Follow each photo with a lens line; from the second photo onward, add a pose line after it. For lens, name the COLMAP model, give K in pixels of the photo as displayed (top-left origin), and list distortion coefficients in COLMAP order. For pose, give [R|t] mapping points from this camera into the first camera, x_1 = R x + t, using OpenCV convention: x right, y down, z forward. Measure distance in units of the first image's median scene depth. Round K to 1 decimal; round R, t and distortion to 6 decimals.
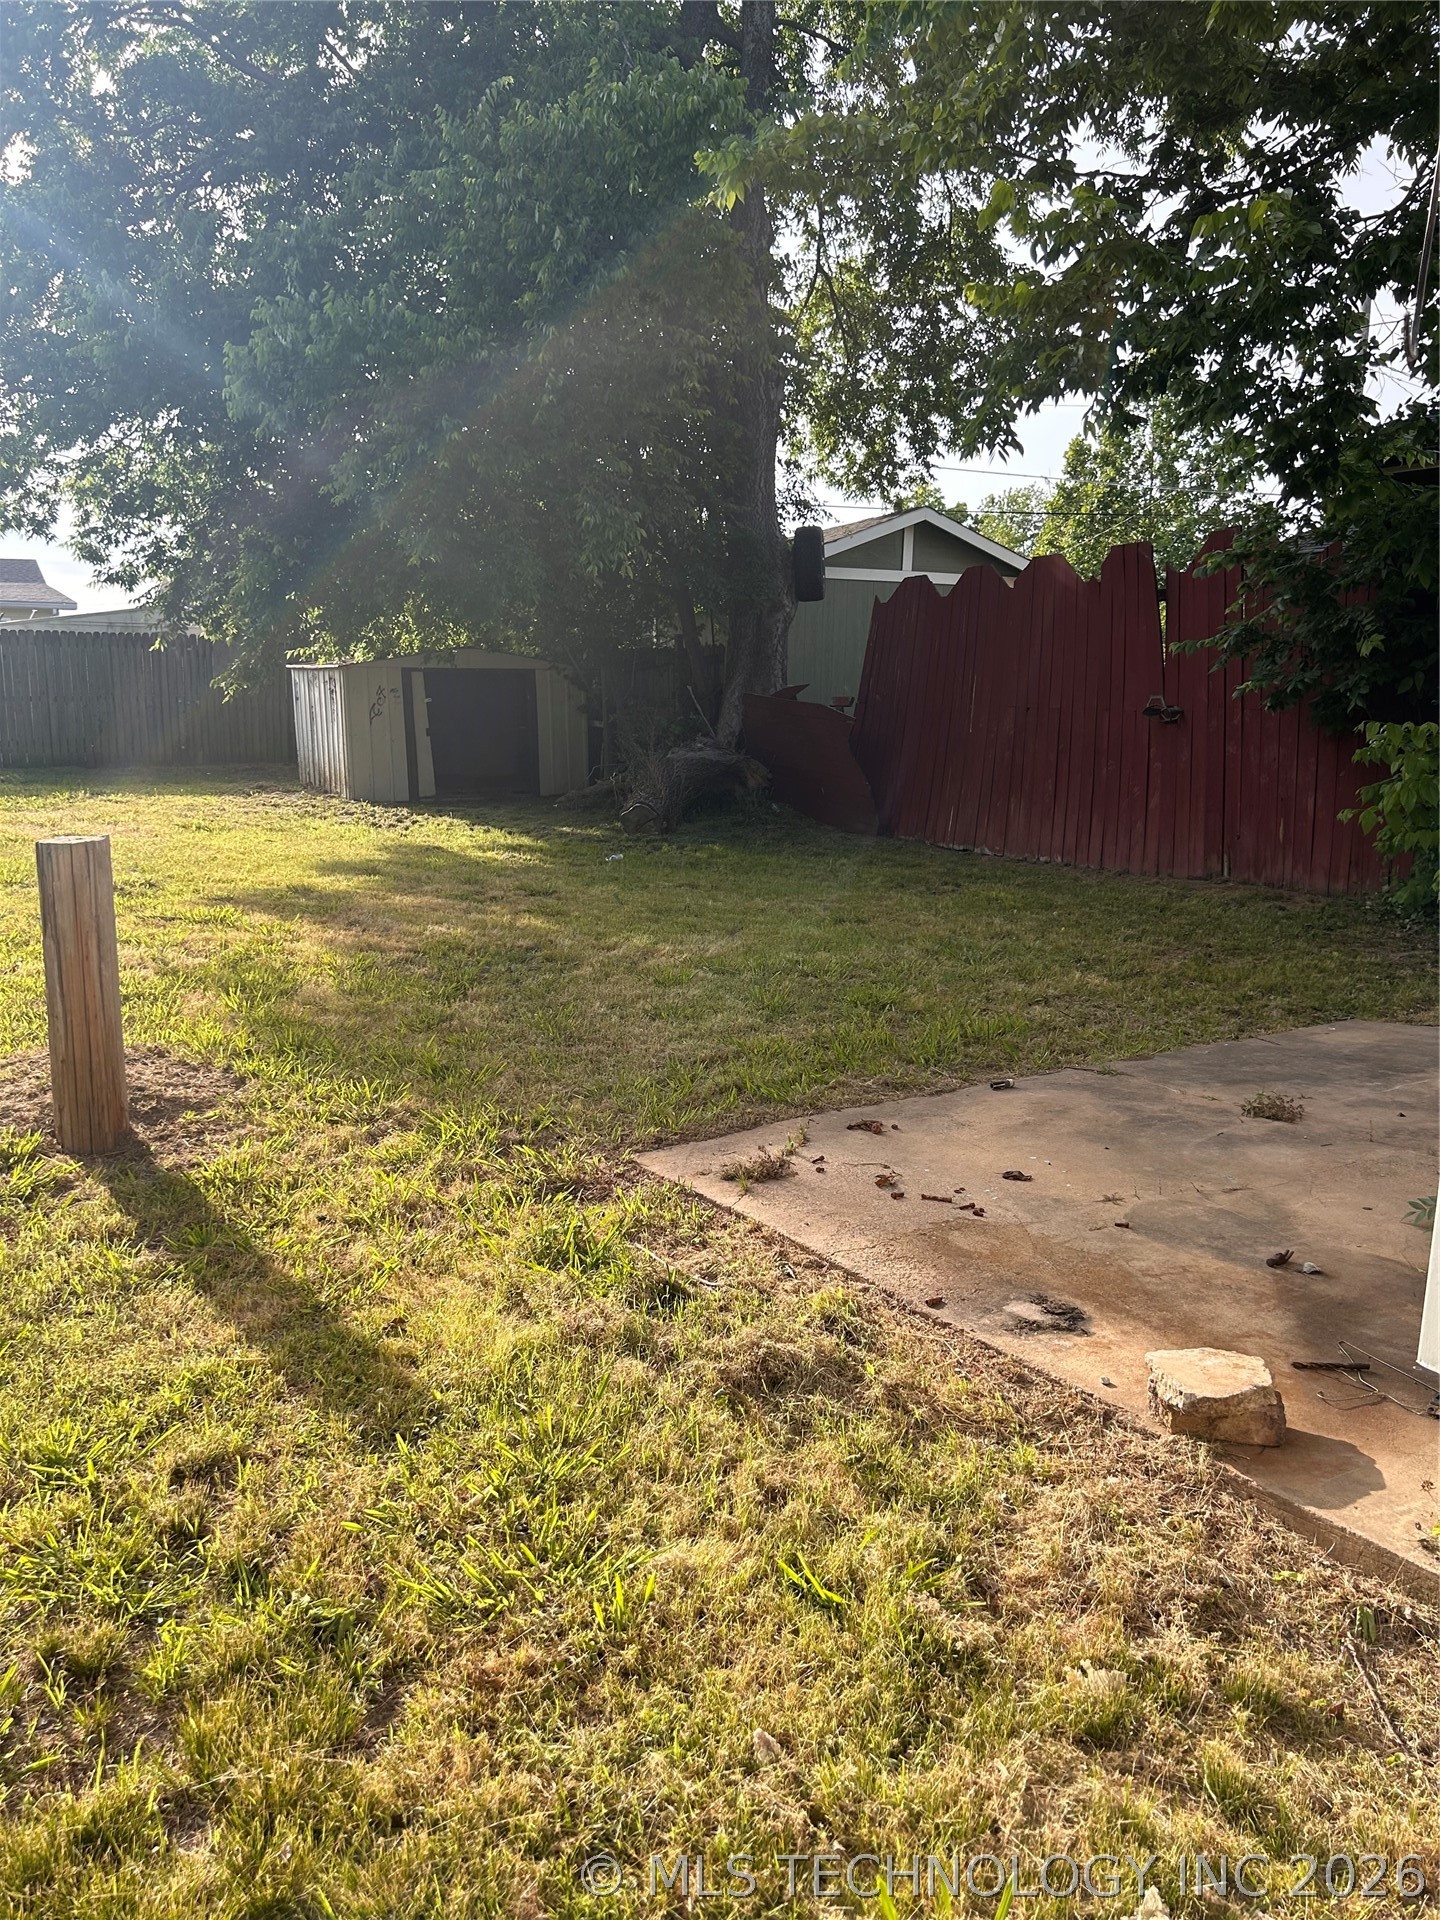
lens RADIAL K [[1426.2, 0, 707.8], [0, 1426.2, 957.4], [0, 0, 1]] dist [0.061300, -0.078646]
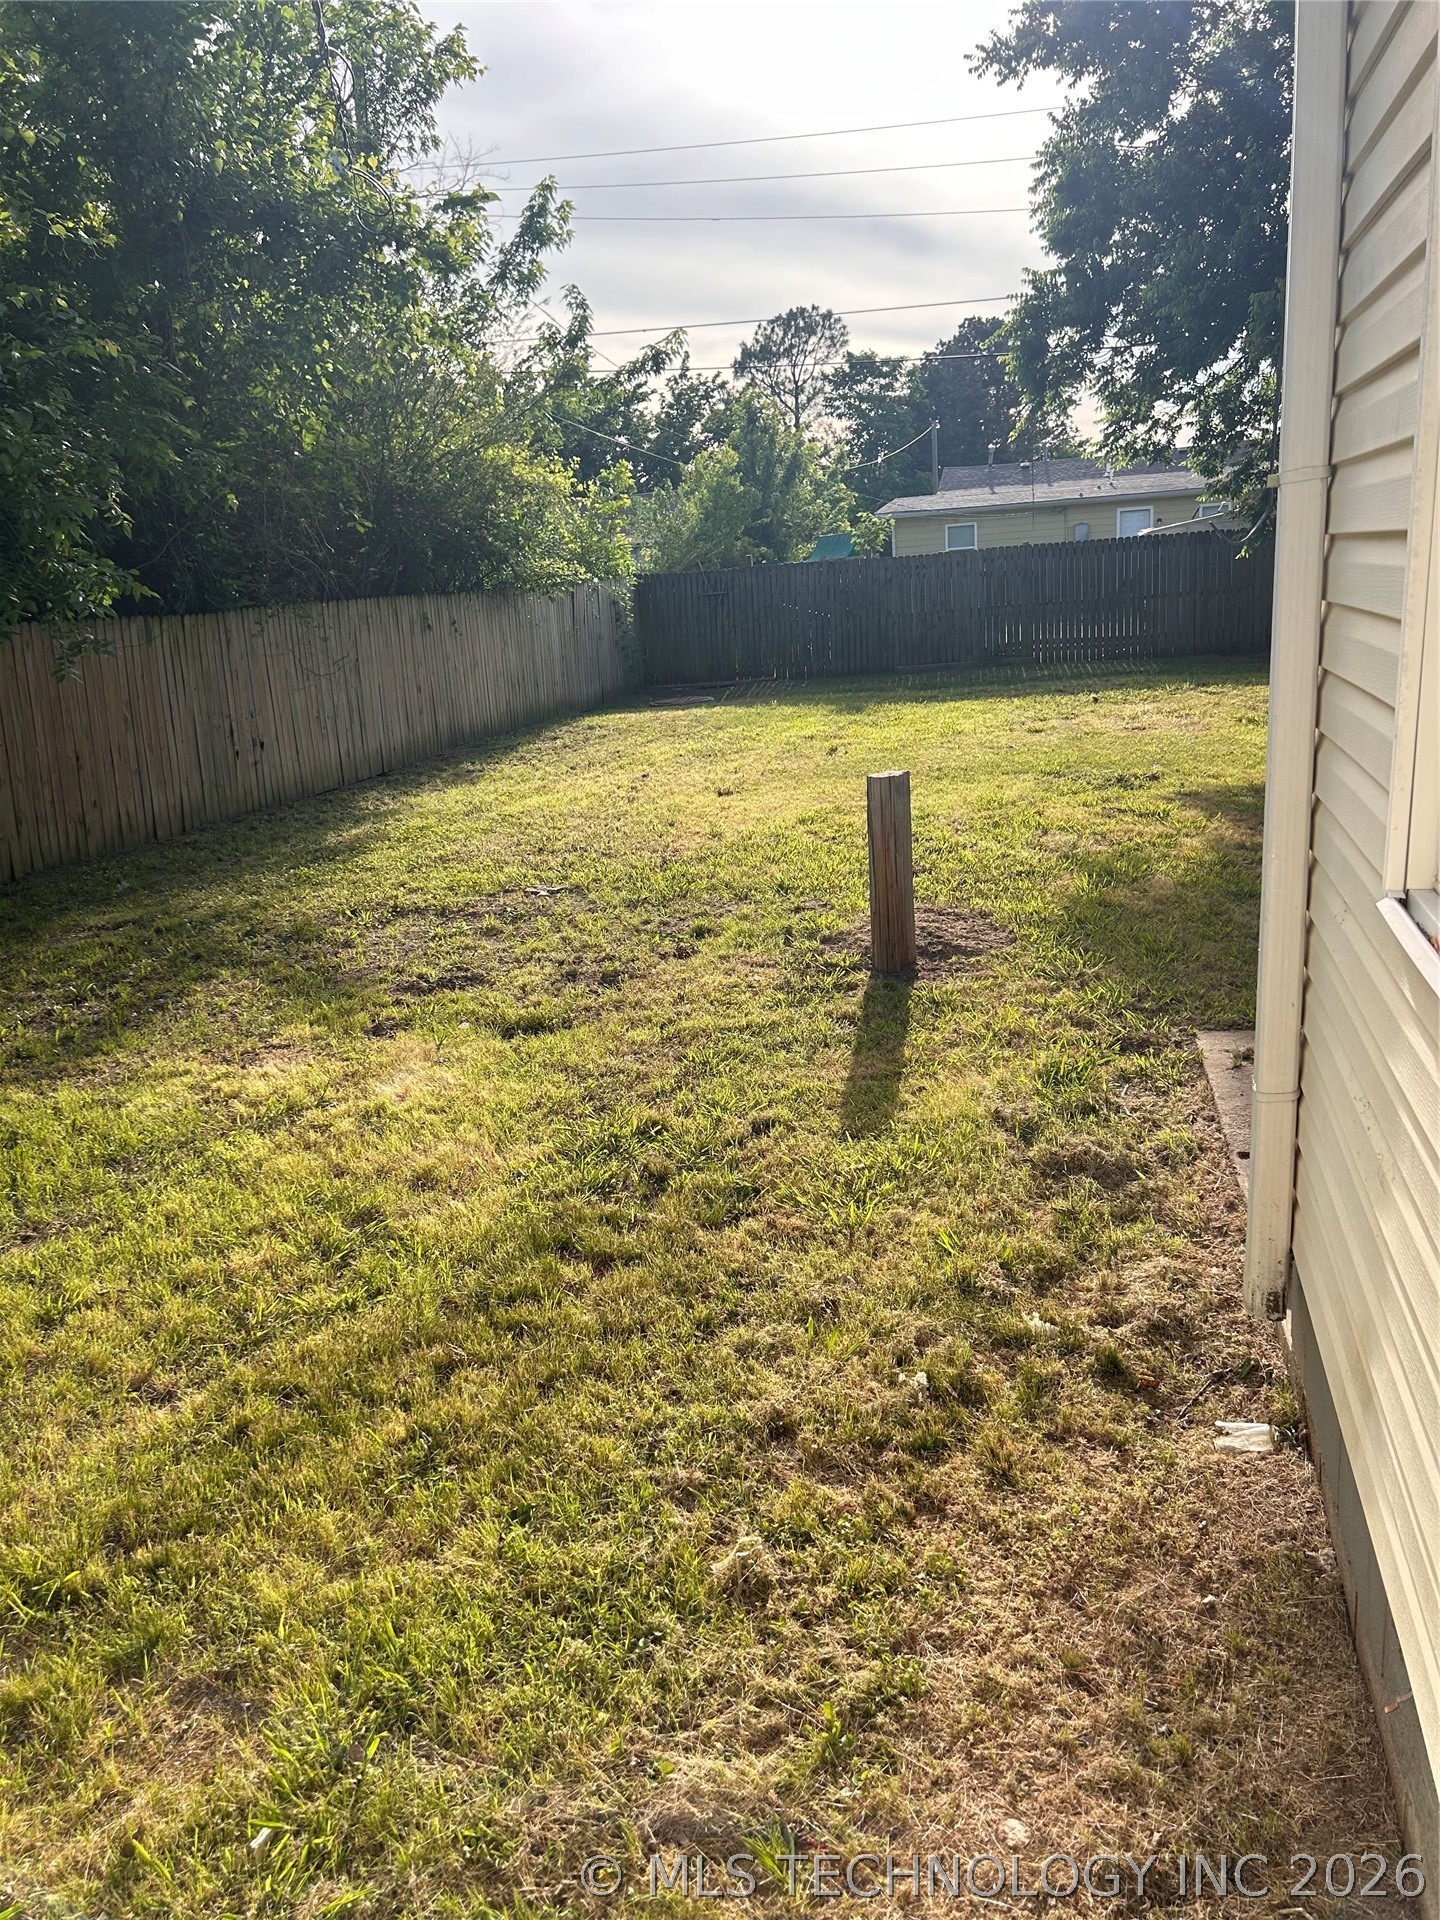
lens RADIAL K [[1426.2, 0, 707.8], [0, 1426.2, 957.4], [0, 0, 1]] dist [0.061300, -0.078646]
pose [[0.684563, 0.130834, -0.717116, 0.713640], [-0.062565, 0.990677, 0.121018, -0.072532], [0.726263, -0.037978, 0.686367, -0.277260]]
